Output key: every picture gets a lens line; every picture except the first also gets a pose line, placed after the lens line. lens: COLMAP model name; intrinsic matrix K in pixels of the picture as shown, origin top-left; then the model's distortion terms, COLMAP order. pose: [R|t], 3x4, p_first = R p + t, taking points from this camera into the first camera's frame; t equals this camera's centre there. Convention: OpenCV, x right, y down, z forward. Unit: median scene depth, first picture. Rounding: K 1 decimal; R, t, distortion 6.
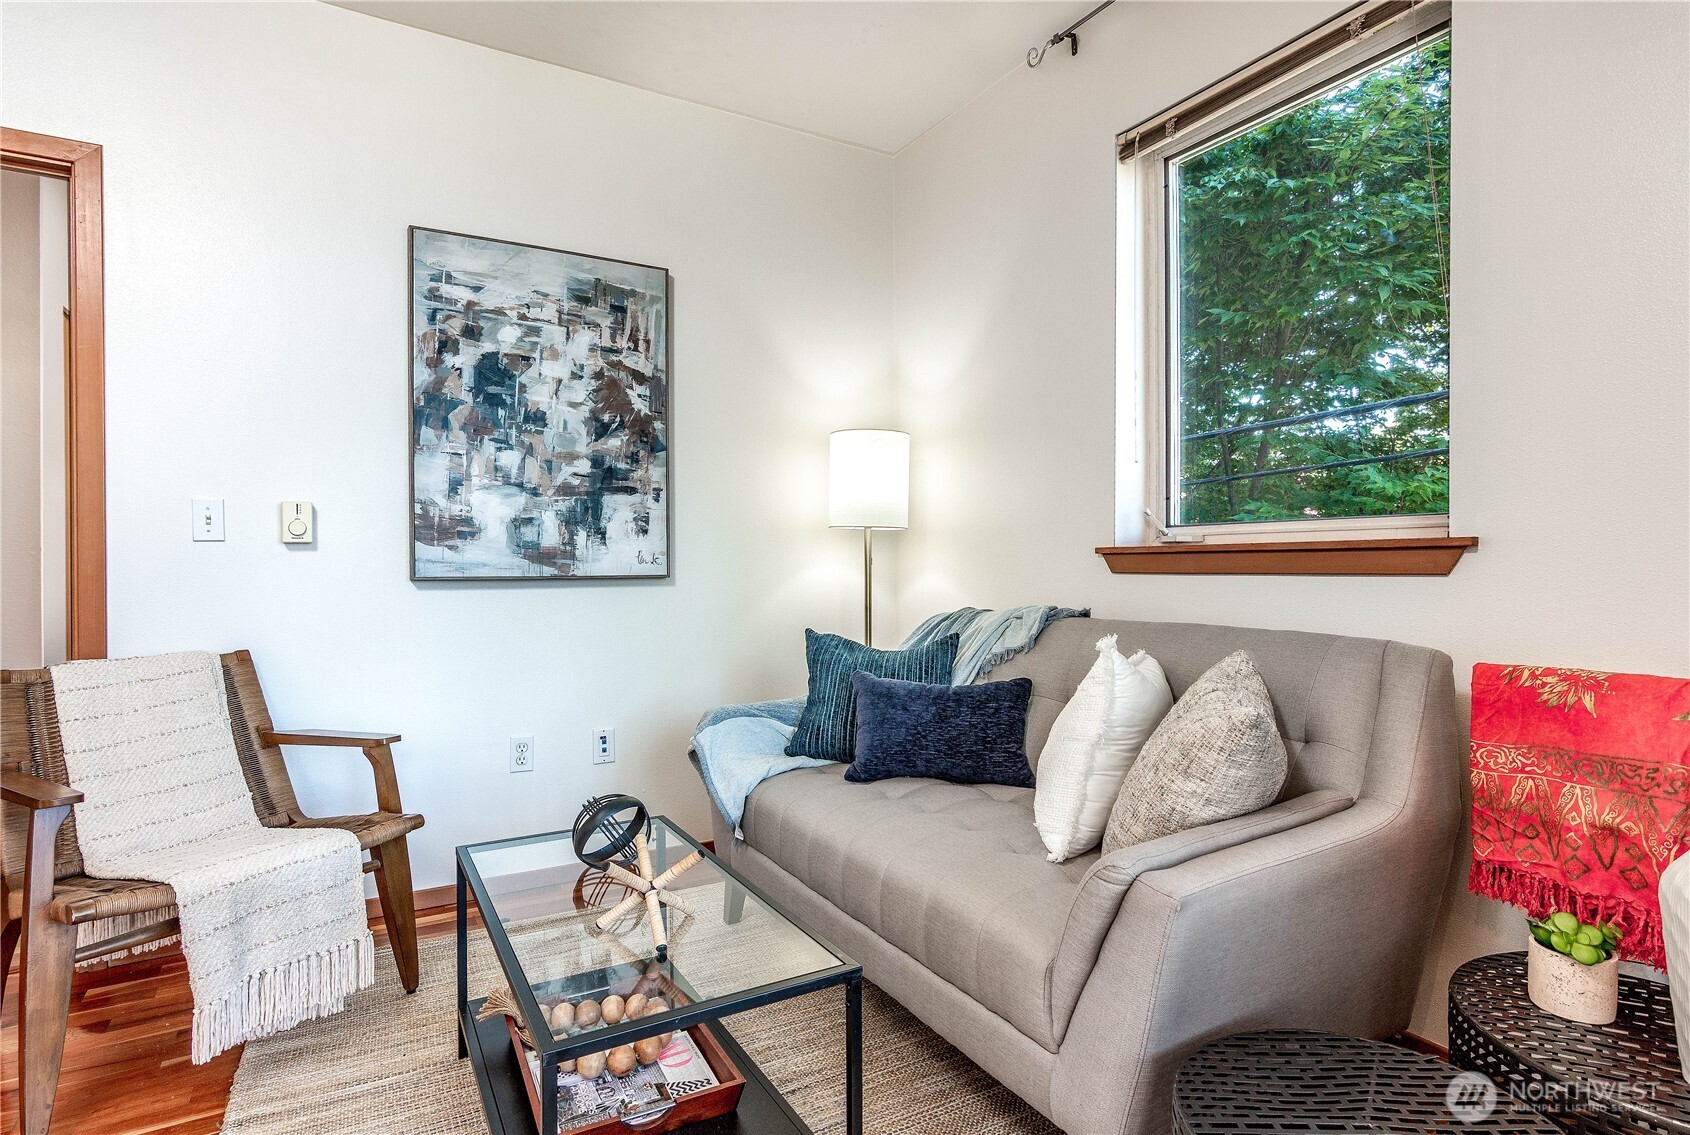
lens RADIAL K [[886.0, 0, 837.5], [0, 886.0, 571.7], [0, 0, 1]] dist [0.000862, -0.002745]
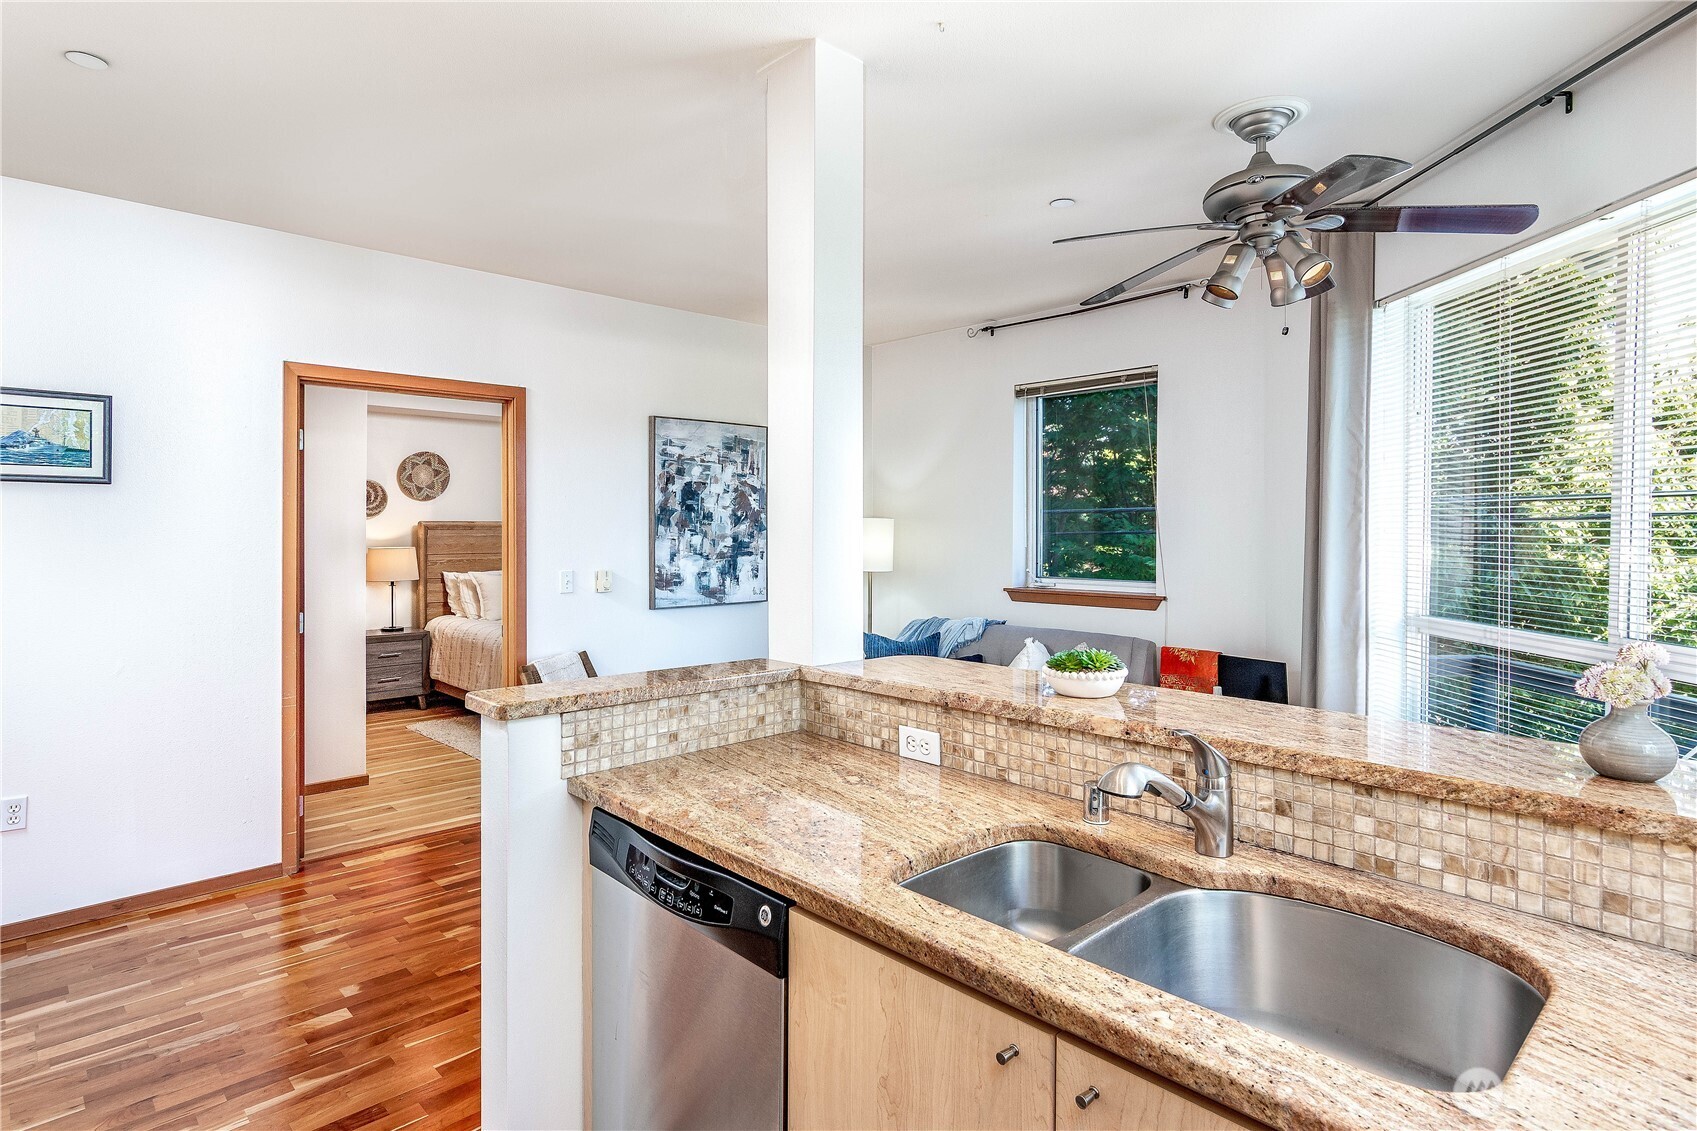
lens RADIAL K [[889.7, 0, 814.5], [0, 889.7, 562.0], [0, 0, 1]] dist [0.000862, -0.002745]
pose [[0.974277, -0.006364, 0.225264, -0.539108], [-0.000531, 0.999534, 0.030537, -0.136870], [-0.225353, -0.029871, 0.973819, -0.810392]]
